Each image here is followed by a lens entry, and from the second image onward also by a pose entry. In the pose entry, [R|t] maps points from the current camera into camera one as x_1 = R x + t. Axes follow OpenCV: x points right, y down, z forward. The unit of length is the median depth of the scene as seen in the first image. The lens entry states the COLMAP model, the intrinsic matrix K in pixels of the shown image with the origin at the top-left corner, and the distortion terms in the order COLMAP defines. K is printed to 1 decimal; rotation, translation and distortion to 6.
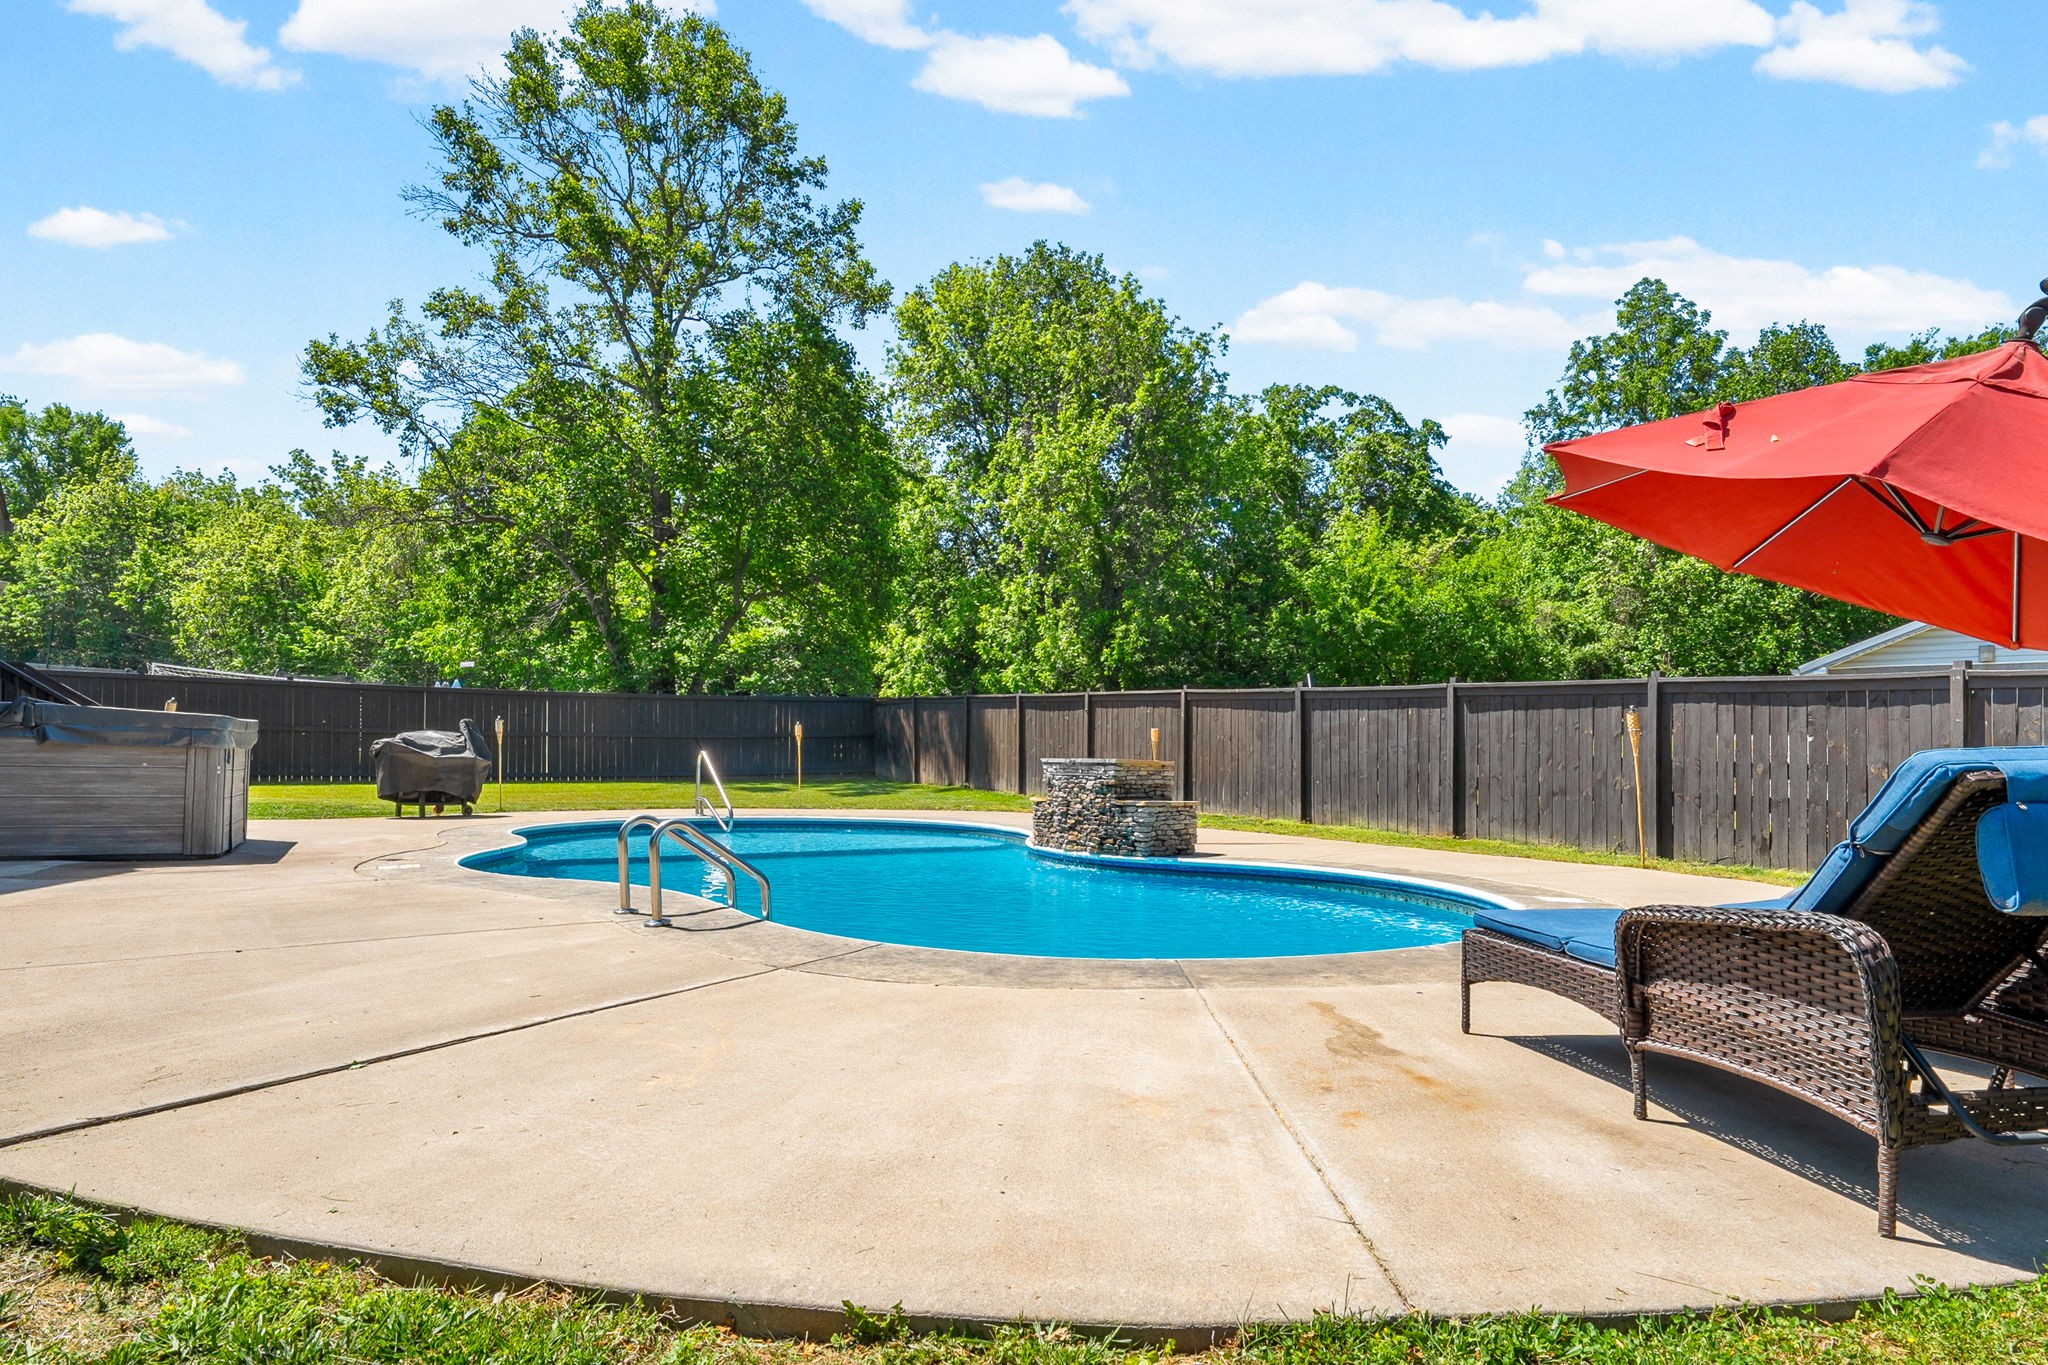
lens RADIAL K [[1786.6, 0, 1018.7], [0, 1786.6, 710.2], [0, 0, 1]] dist [0.011053, -0.012327]
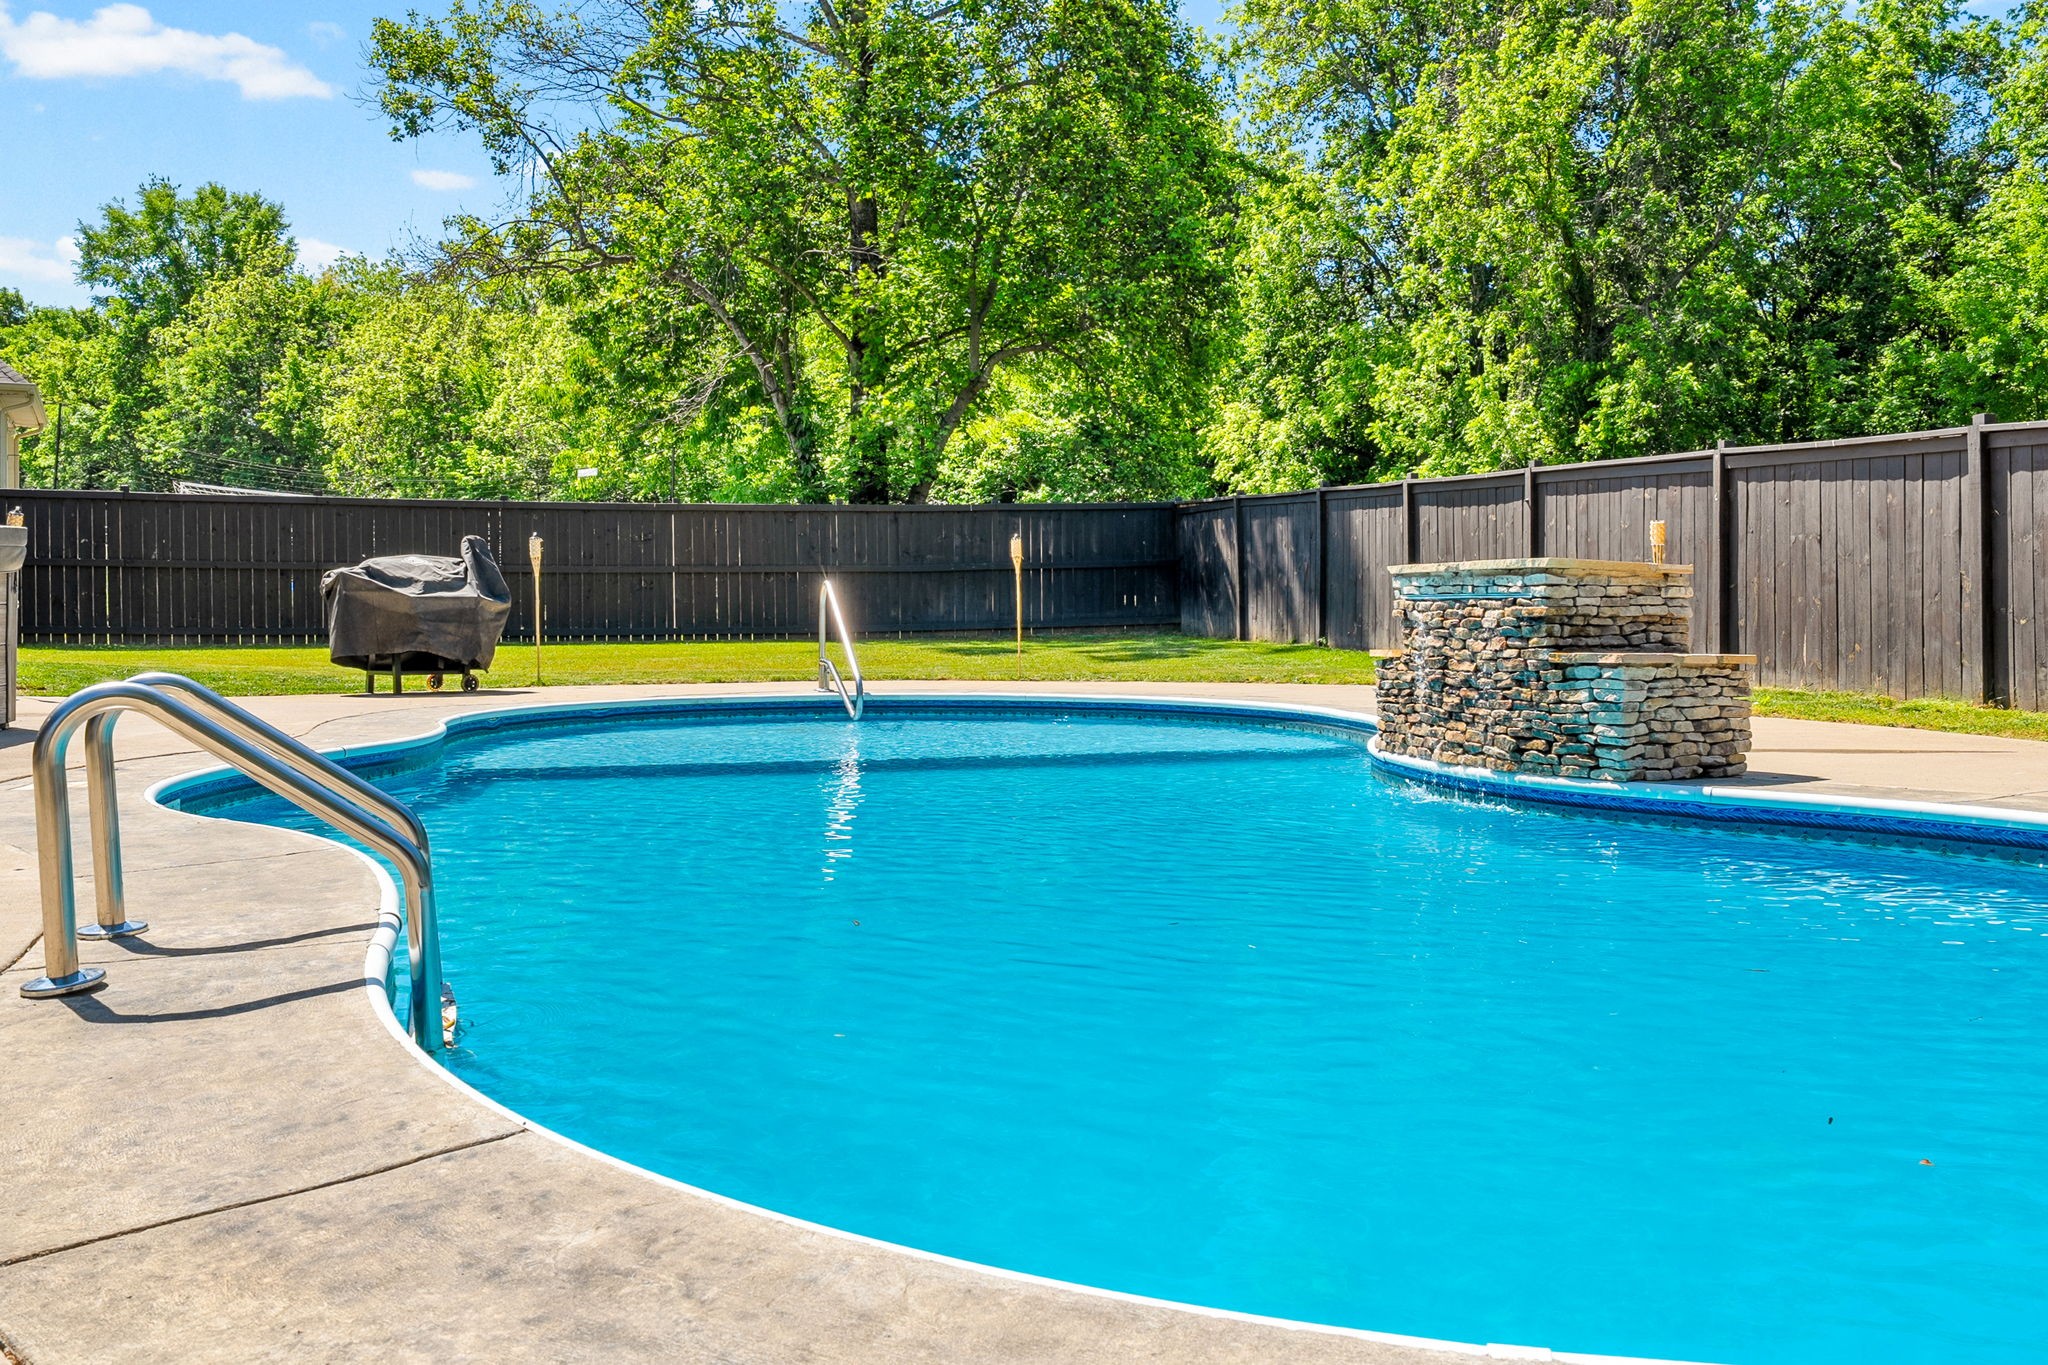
lens RADIAL K [[1666.7, 0, 1024.1], [0, 1666.7, 633.7], [0, 0, 1]] dist [0.004001, 0.007919]
pose [[0.952894, -0.011132, -0.303099, 0.038526], [0.016466, 0.999751, 0.015049, 0.026074], [0.302856, -0.019331, 0.952840, 0.395626]]
